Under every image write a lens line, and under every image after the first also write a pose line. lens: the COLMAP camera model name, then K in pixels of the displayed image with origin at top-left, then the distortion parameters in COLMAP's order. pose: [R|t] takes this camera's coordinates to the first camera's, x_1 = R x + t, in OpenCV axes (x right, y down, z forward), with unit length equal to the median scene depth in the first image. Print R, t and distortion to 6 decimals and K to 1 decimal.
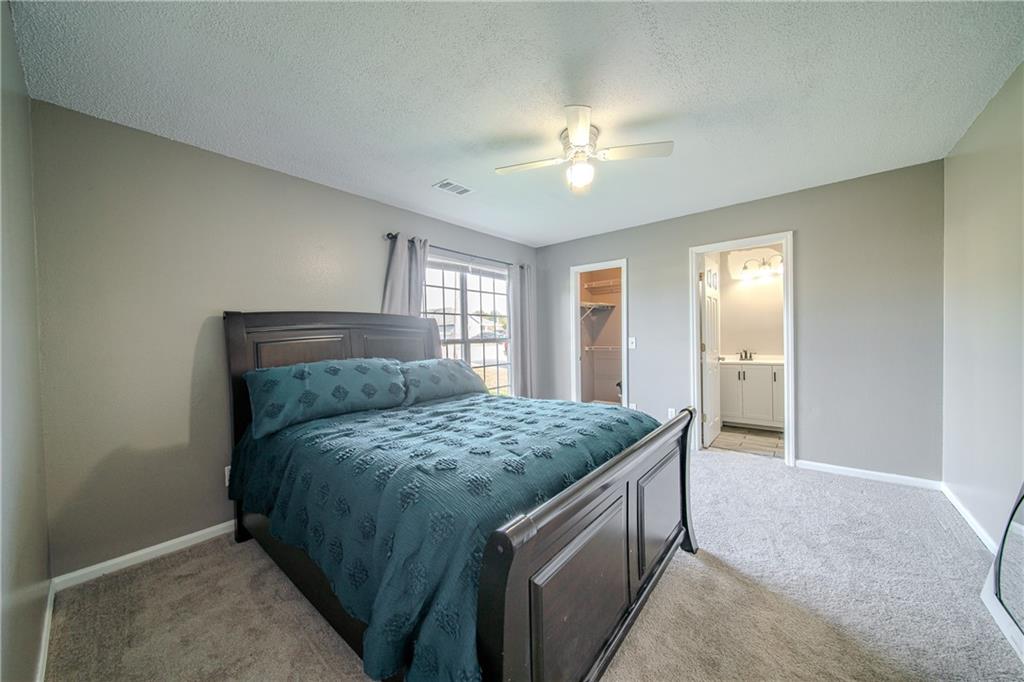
lens RADIAL K [[357.2, 0, 509.6], [0, 357.2, 341.7], [0, 0, 1]] dist [-0.001470, -0.000439]
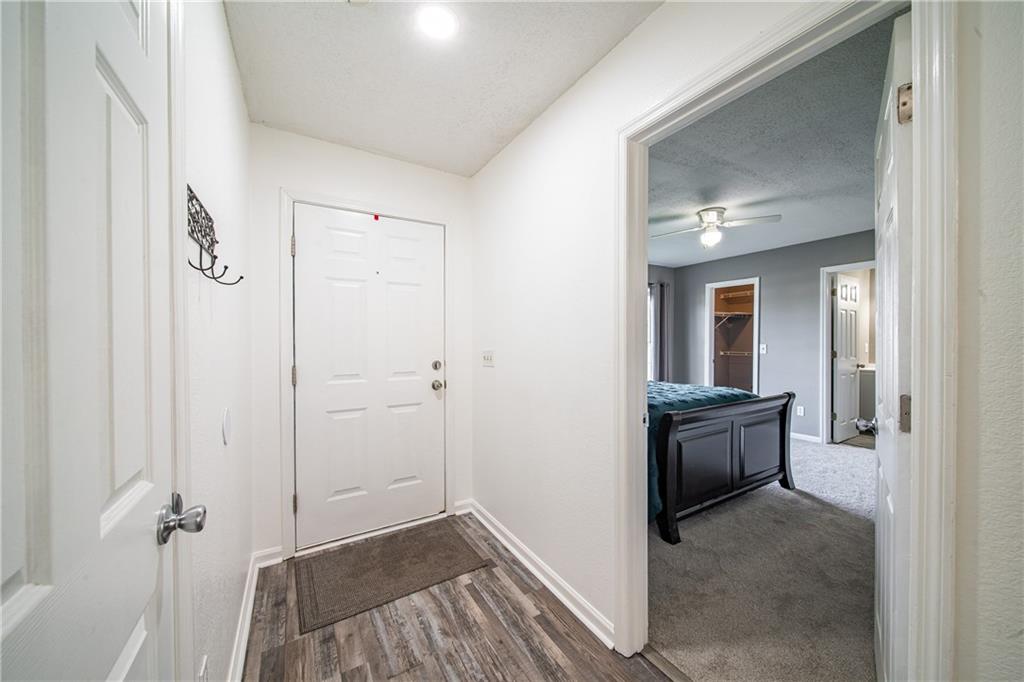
lens RADIAL K [[357.2, 0, 509.6], [0, 357.2, 341.7], [0, 0, 1]] dist [-0.001470, -0.000439]
pose [[0.942439, 0.022643, -0.333609, -0.054256], [-0.024816, 0.999689, -0.002253, 0.003340], [0.333455, 0.010402, 0.942709, -0.409380]]
